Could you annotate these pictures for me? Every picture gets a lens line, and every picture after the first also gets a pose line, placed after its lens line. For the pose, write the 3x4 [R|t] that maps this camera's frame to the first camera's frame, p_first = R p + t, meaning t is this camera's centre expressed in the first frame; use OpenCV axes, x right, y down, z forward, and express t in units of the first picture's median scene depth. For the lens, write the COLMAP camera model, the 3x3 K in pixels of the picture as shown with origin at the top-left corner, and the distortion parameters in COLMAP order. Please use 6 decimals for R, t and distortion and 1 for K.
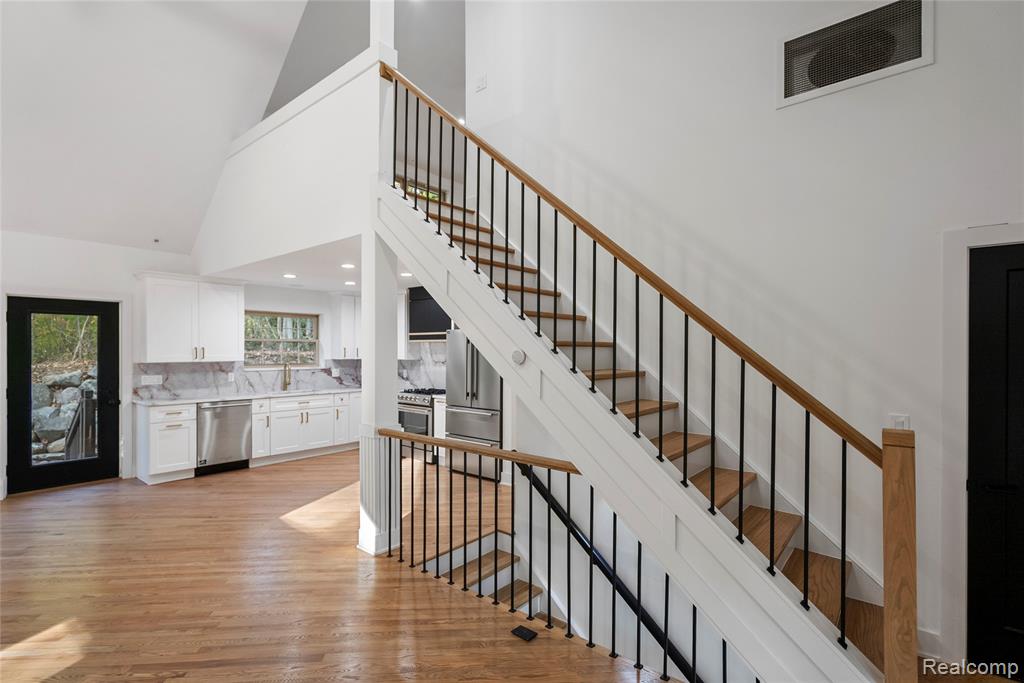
lens RADIAL K [[486.8, 0, 510.0], [0, 486.8, 351.7], [0, 0, 1]] dist [-0.002770, 0.000234]
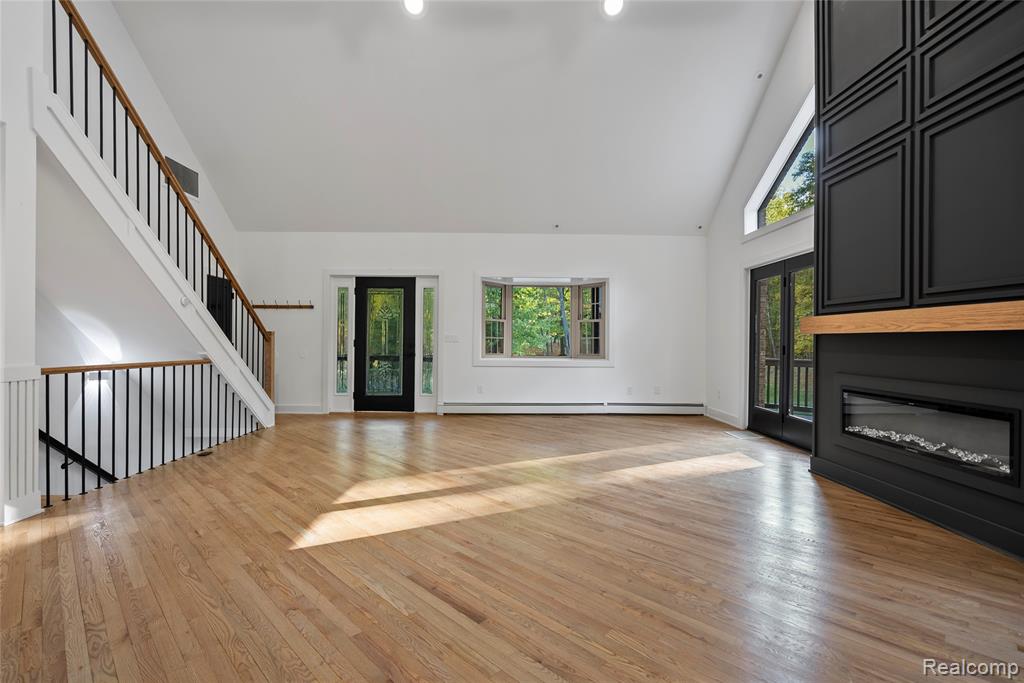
lens RADIAL K [[466.5, 0, 509.6], [0, 466.5, 342.9], [0, 0, 1]] dist [-0.003277, 0.000077]
pose [[-0.644727, -0.007082, 0.764380, -0.892459], [-0.004038, 0.999975, 0.005859, 0.065337], [-0.764403, 0.000691, -0.644739, 0.549899]]
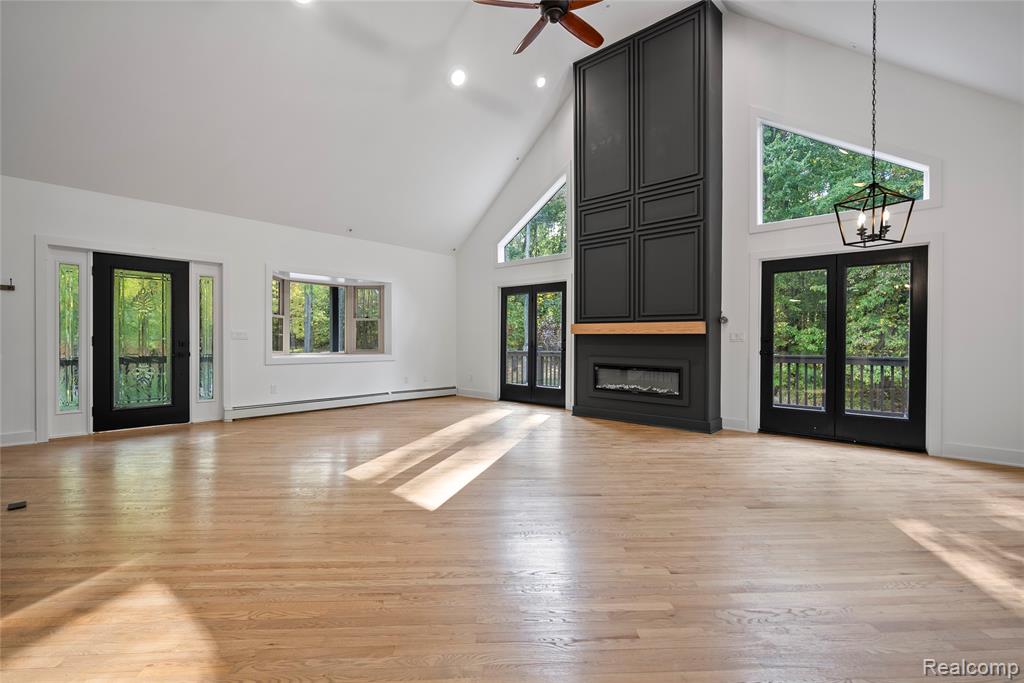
lens RADIAL K [[463.7, 0, 512.0], [0, 463.7, 341.5], [0, 0, 1]] dist [-0.003023, 0.000189]
pose [[-0.999017, -0.005106, 0.044024, -0.557691], [-0.004752, 0.999955, 0.008151, 0.064550], [-0.044064, 0.007934, -0.998997, 0.927026]]
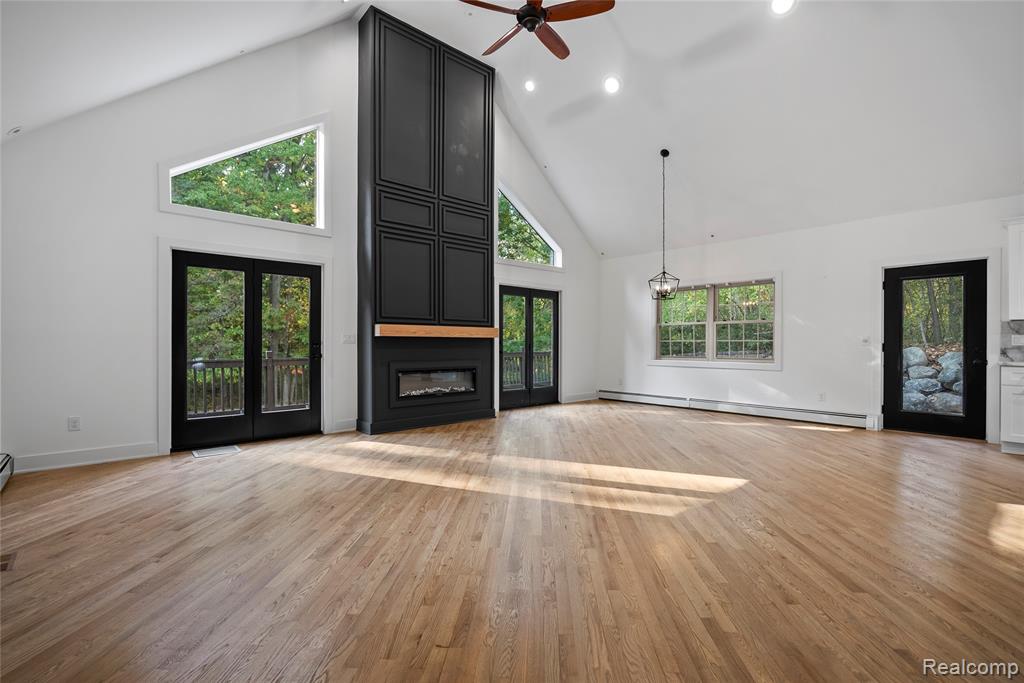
lens RADIAL K [[463.7, 0, 512.0], [0, 463.7, 341.5], [0, 0, 1]] dist [-0.003023, 0.000189]
pose [[-0.143497, -0.003699, -0.989644, 0.230298], [-0.005048, 0.999983, -0.003006, 0.067488], [0.989638, 0.004564, -0.143513, 0.193471]]
